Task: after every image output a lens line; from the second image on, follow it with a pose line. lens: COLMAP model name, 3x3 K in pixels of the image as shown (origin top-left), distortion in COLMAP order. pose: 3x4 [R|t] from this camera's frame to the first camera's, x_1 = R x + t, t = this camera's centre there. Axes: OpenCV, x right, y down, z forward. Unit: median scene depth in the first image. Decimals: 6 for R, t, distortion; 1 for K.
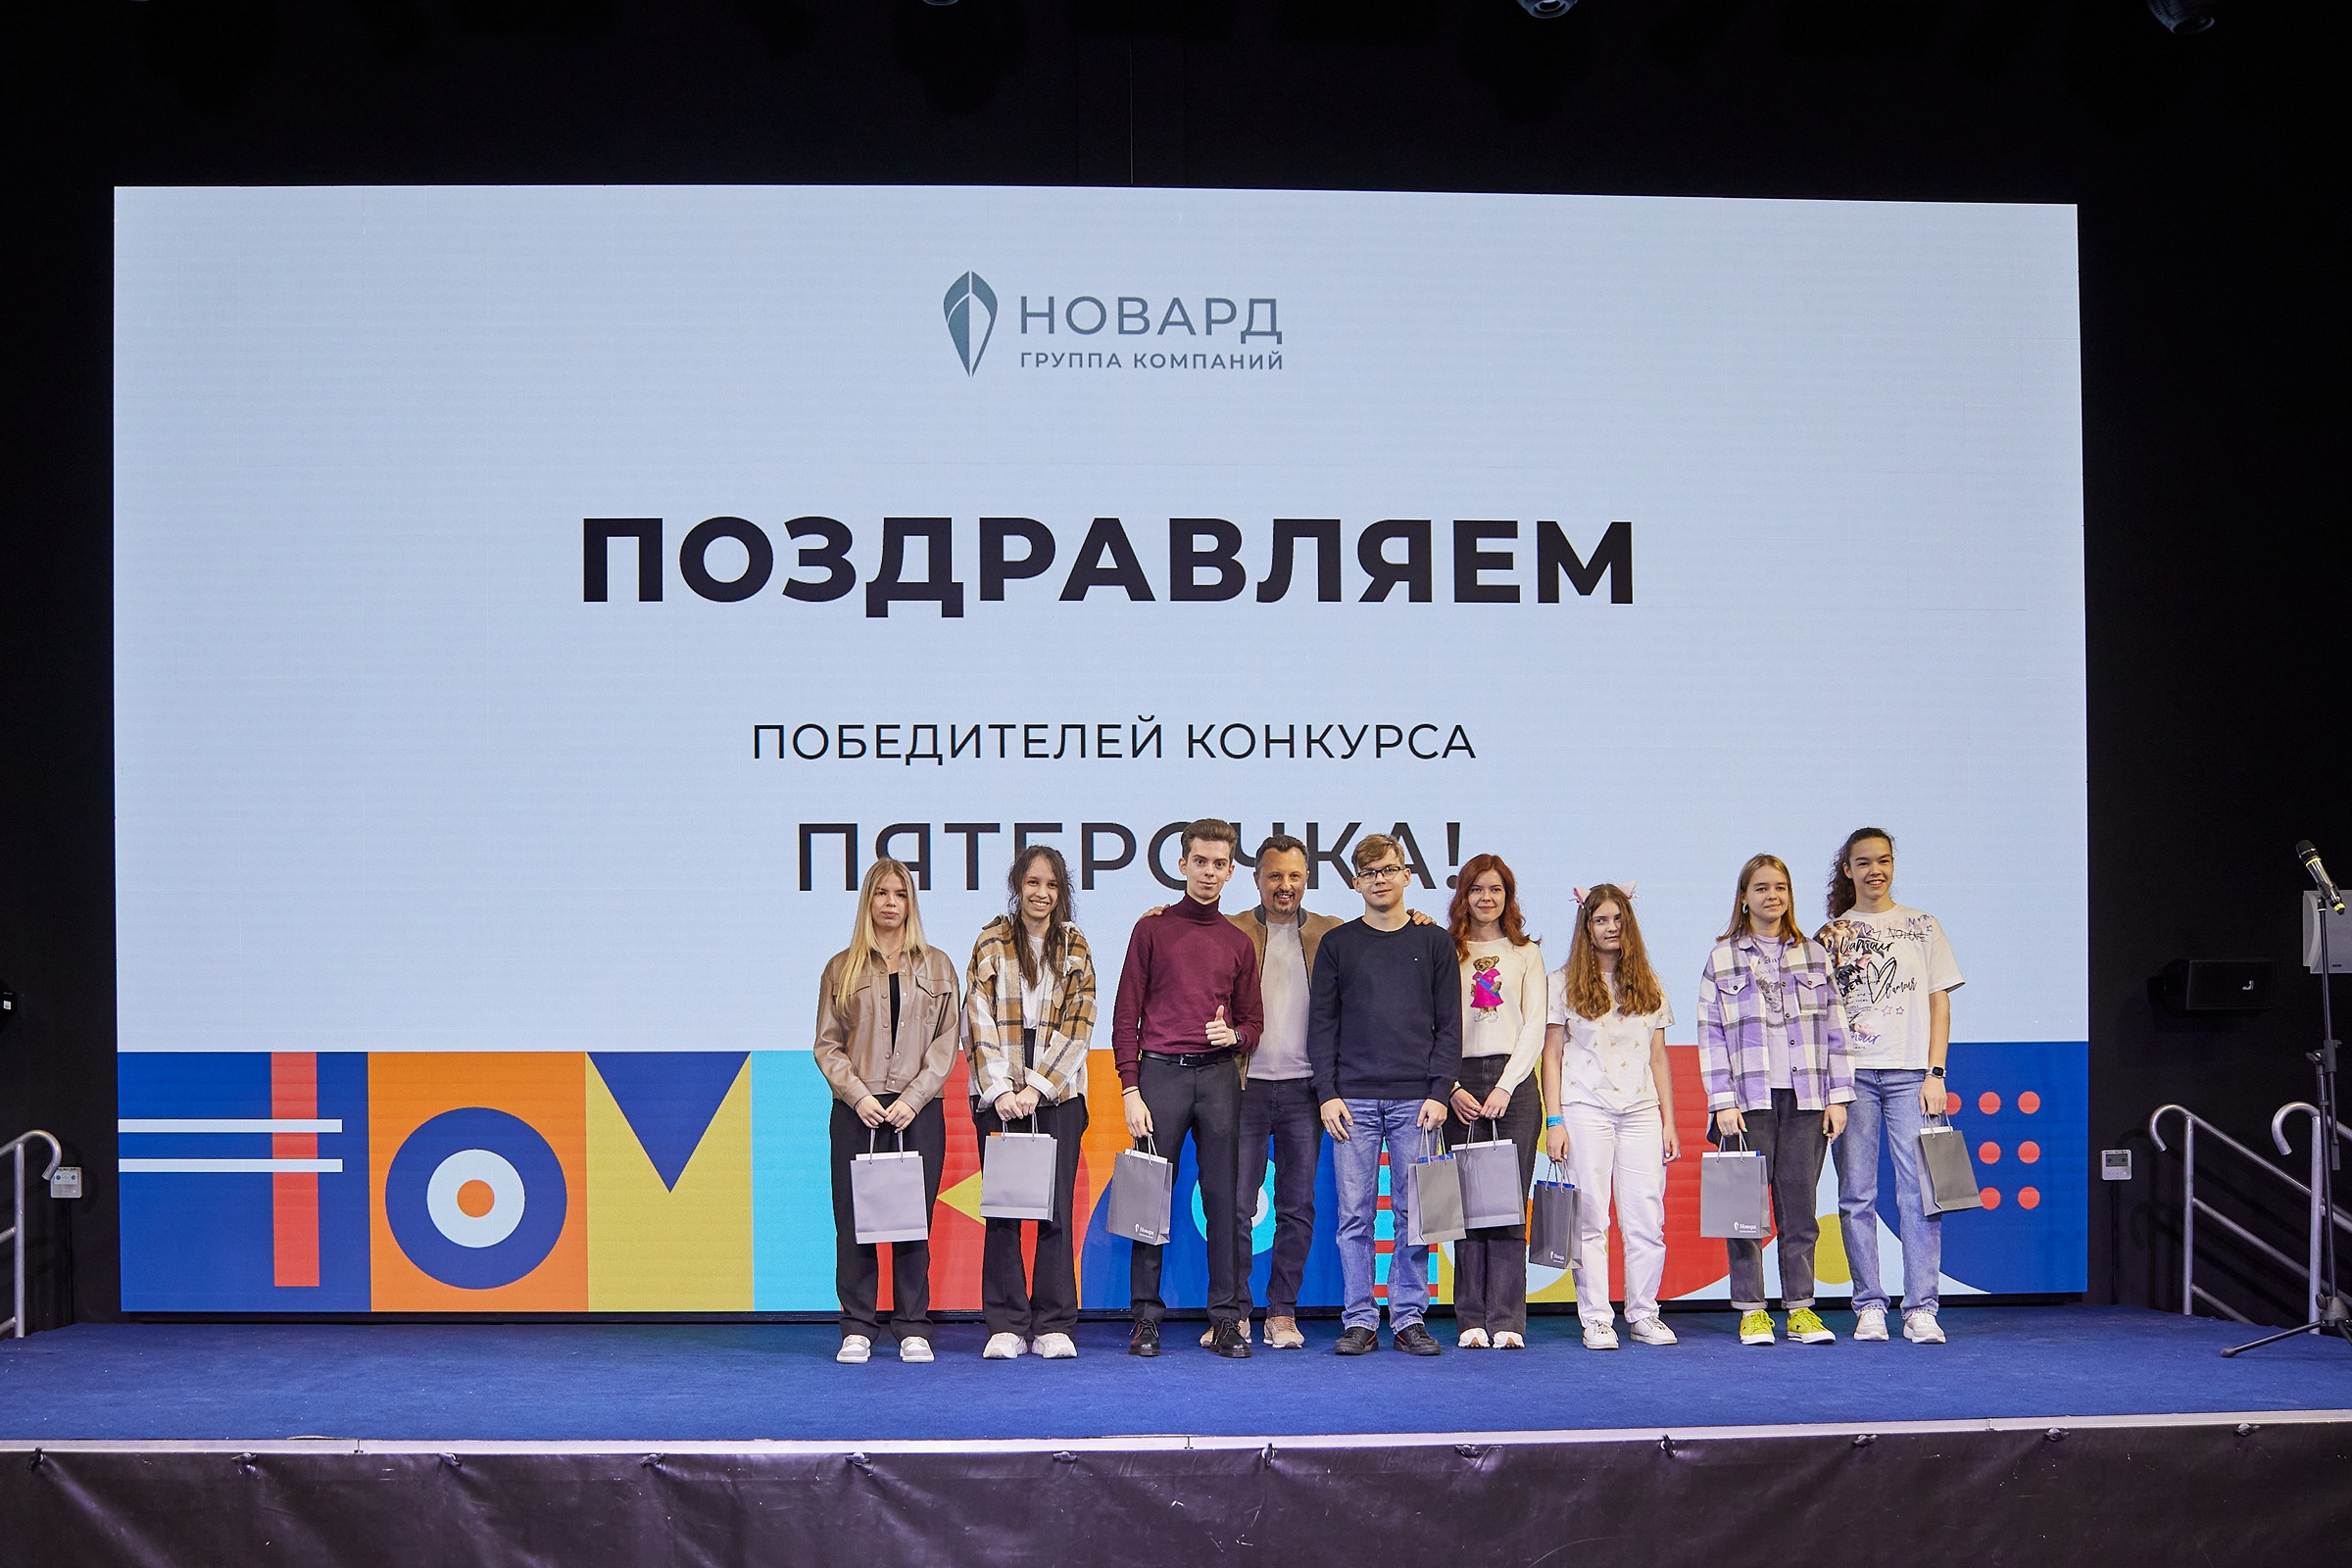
lens RADIAL K [[1465.2, 0, 1161.3], [0, 1465.2, 789.1], [0, 0, 1]] dist [-0.055062, 0.023756]
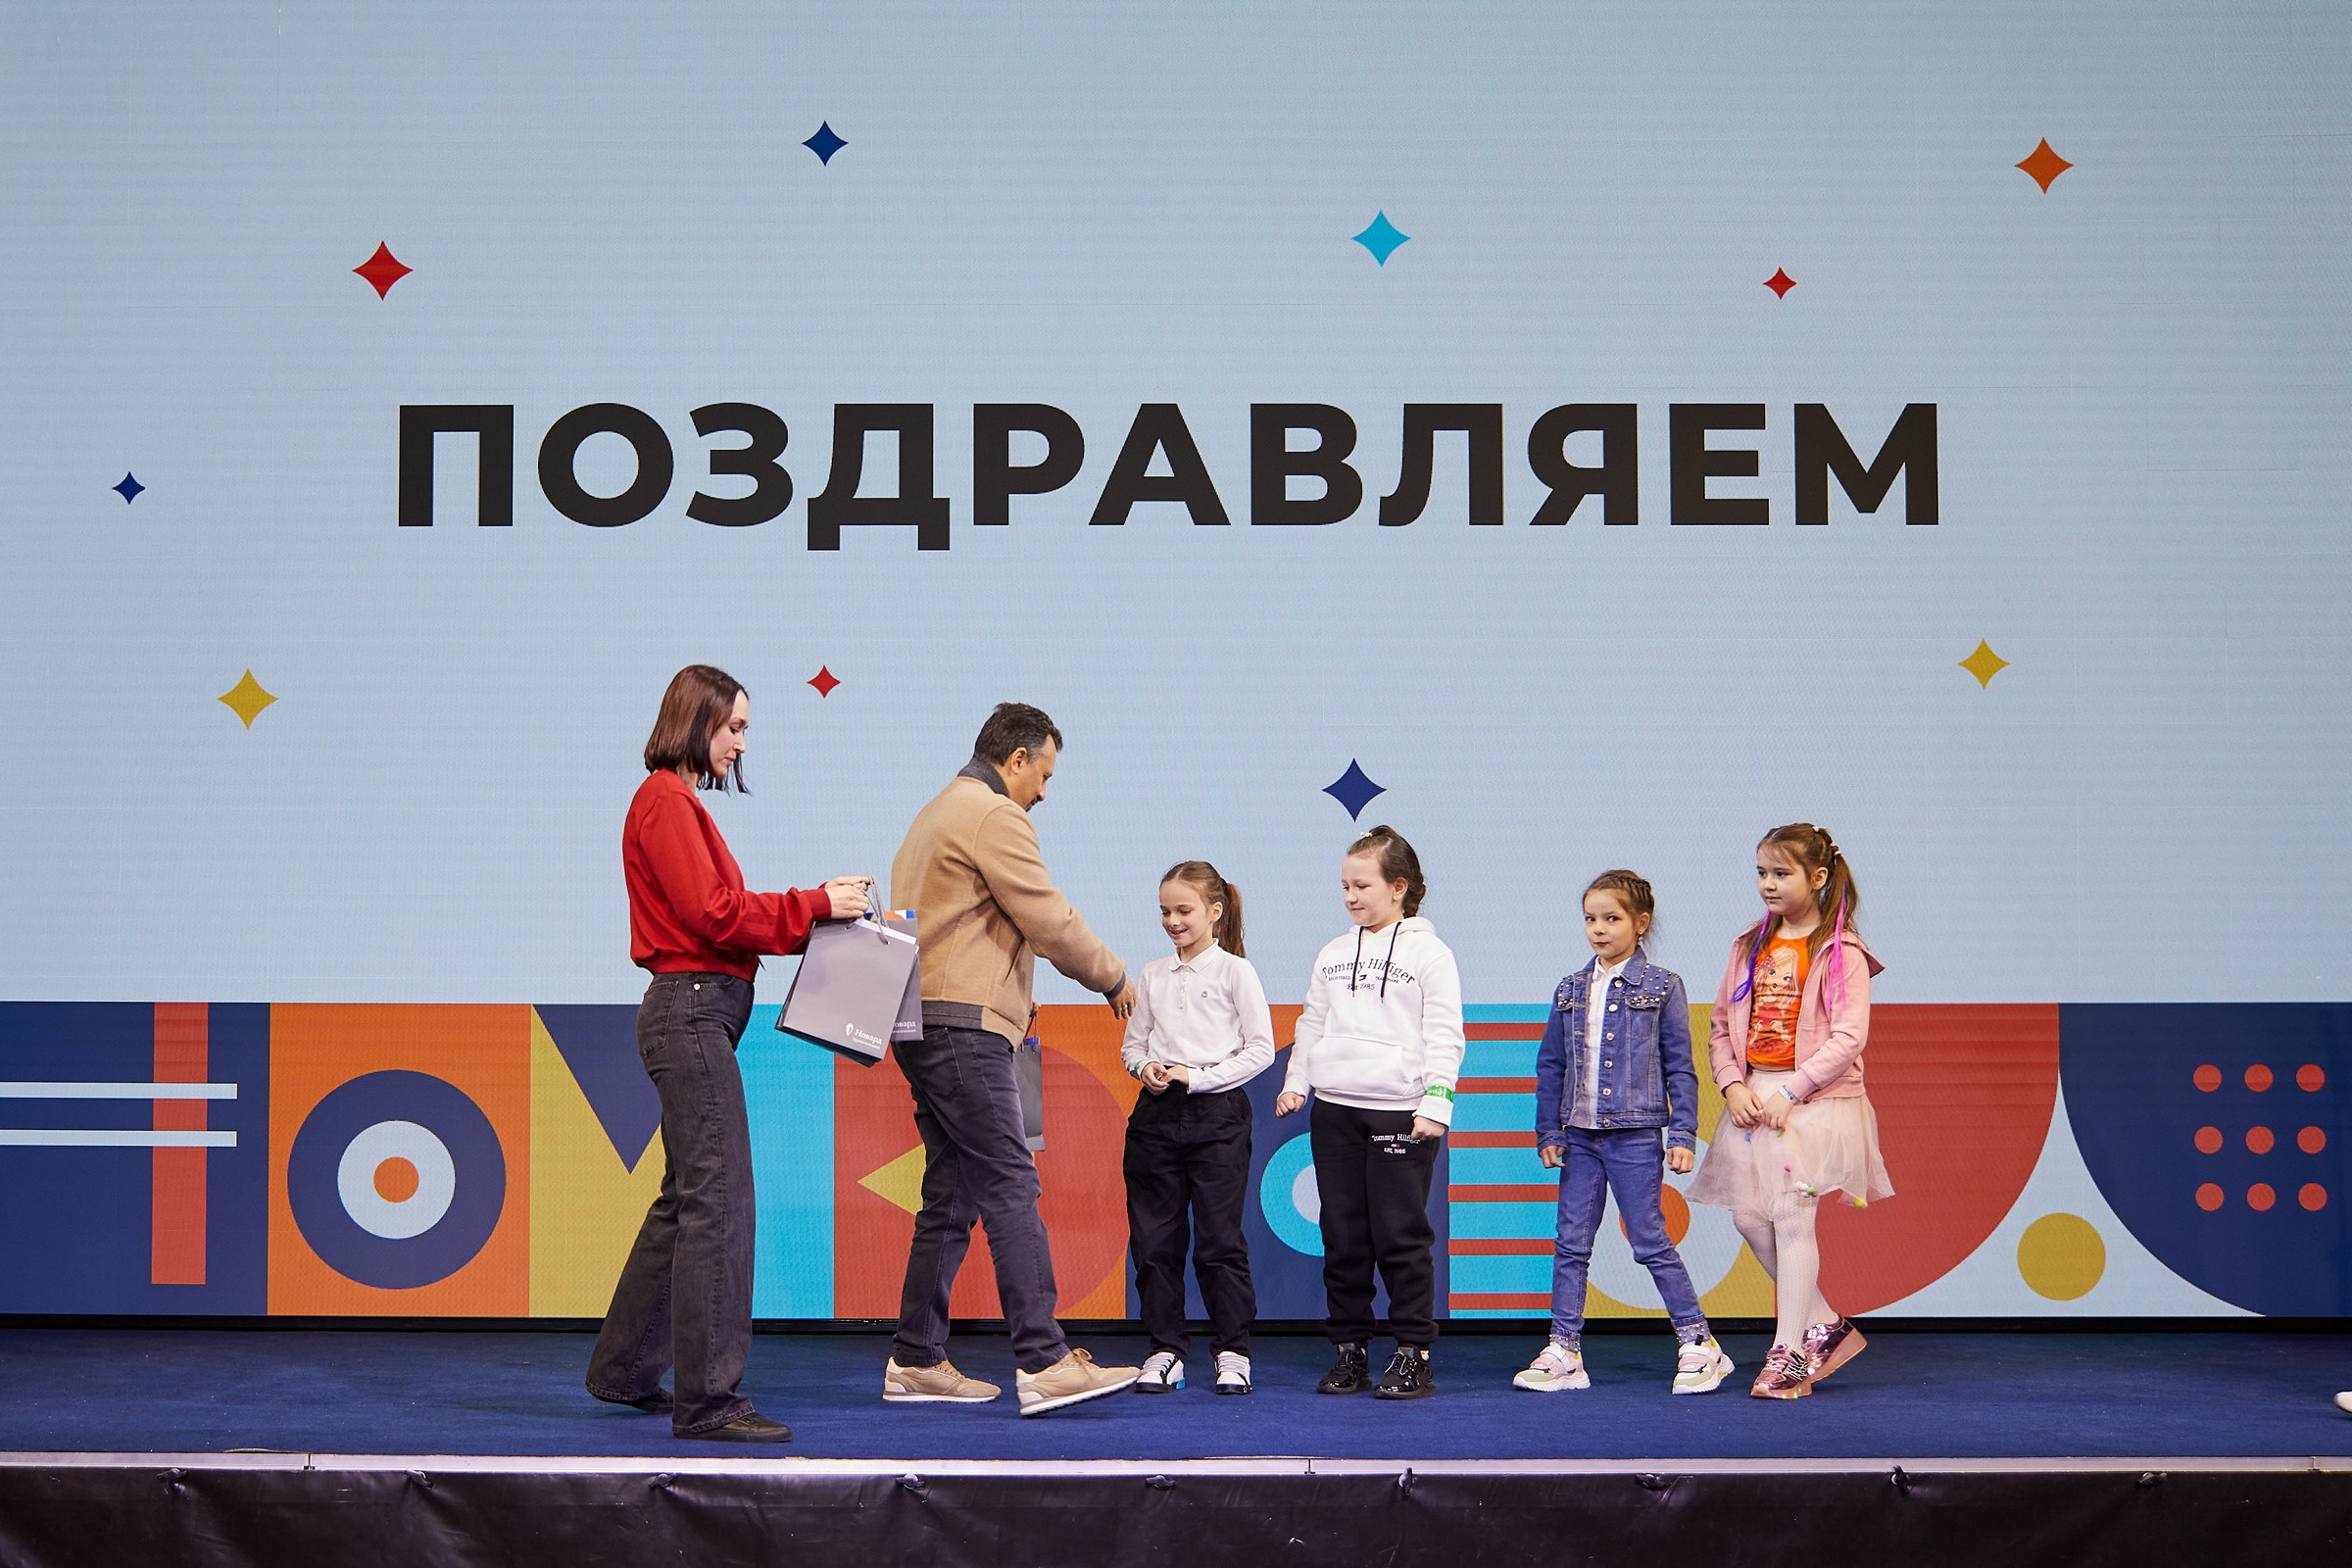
lens RADIAL K [[1510.2, 0, 1161.0], [0, 1510.2, 595.3], [0, 0, 1]] dist [-0.005601, -0.025088]
pose [[0.999631, -0.001184, -0.027155, -0.017197], [0.000727, 0.999858, -0.016821, -0.083659], [0.027171, 0.016795, 0.999490, 0.295279]]
